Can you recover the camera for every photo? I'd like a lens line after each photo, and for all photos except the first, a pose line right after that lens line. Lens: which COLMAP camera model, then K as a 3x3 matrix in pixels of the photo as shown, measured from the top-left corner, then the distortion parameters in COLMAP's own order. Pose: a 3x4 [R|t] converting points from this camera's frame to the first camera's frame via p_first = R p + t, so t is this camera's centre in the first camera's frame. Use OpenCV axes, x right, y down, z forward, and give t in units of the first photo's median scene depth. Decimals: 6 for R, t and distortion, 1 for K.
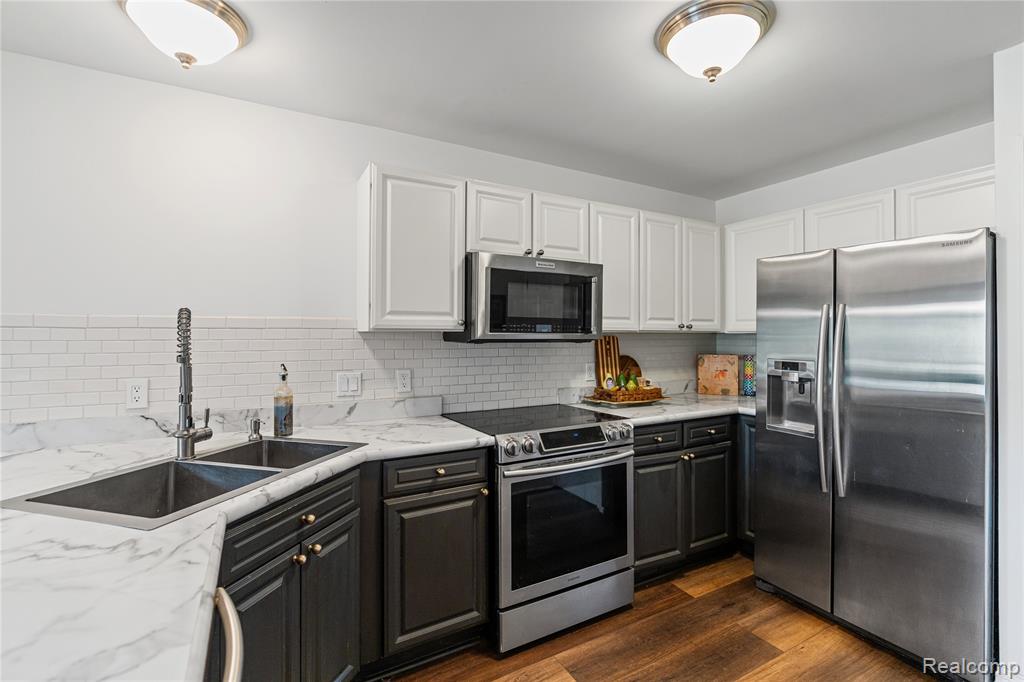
lens RADIAL K [[464.4, 0, 513.0], [0, 464.4, 336.8], [0, 0, 1]] dist [-0.002248, 0.001998]
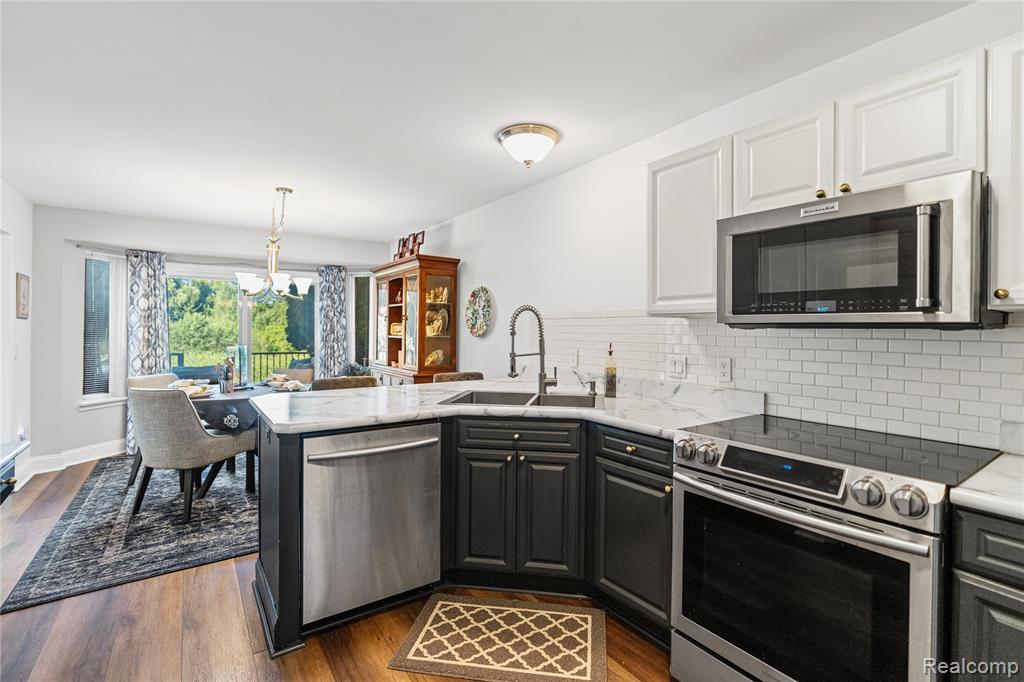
lens RADIAL K [[464.4, 0, 515.6], [0, 464.4, 336.5], [0, 0, 1]] dist [-0.002248, 0.001998]
pose [[0.106697, 0.014473, -0.994186, 0.733154], [-0.009375, 0.999864, 0.013549, 0.021793], [0.994247, 0.007875, 0.106819, 0.541282]]
